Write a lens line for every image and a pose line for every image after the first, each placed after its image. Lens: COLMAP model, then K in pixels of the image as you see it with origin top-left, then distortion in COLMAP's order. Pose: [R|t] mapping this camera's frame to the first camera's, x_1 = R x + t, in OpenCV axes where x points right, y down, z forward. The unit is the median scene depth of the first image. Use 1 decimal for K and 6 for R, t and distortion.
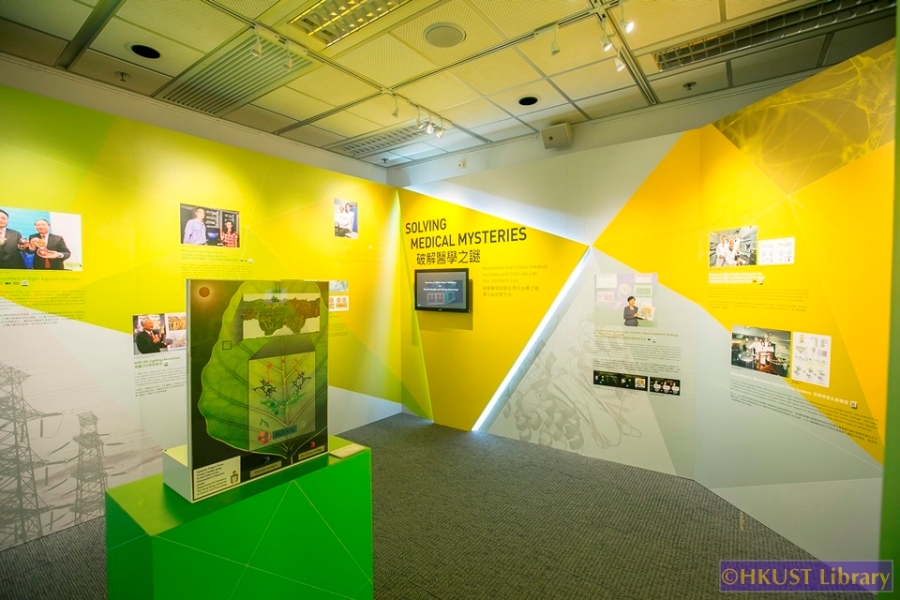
lens RADIAL K [[414.1, 0, 449.3], [0, 414.1, 298.6], [0, 0, 1]] dist [-0.052900, 0.020548]
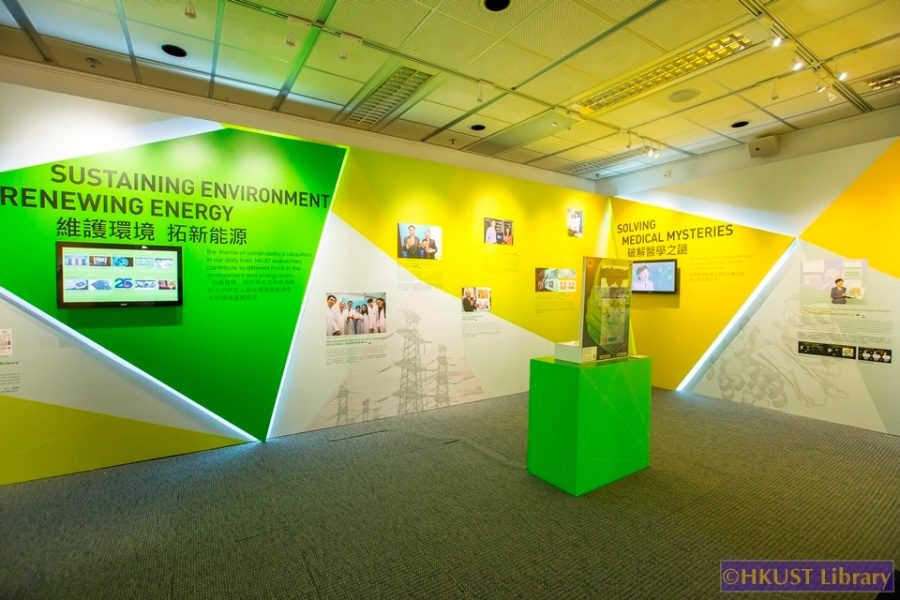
lens RADIAL K [[407.5, 0, 447.7], [0, 407.5, 297.5], [0, 0, 1]] dist [-0.055119, 0.020505]
pose [[0.935509, 0.016786, -0.352905, -0.215590], [-0.017874, 0.999840, 0.000176, 0.069028], [0.352851, 0.006143, 0.935659, -0.469832]]
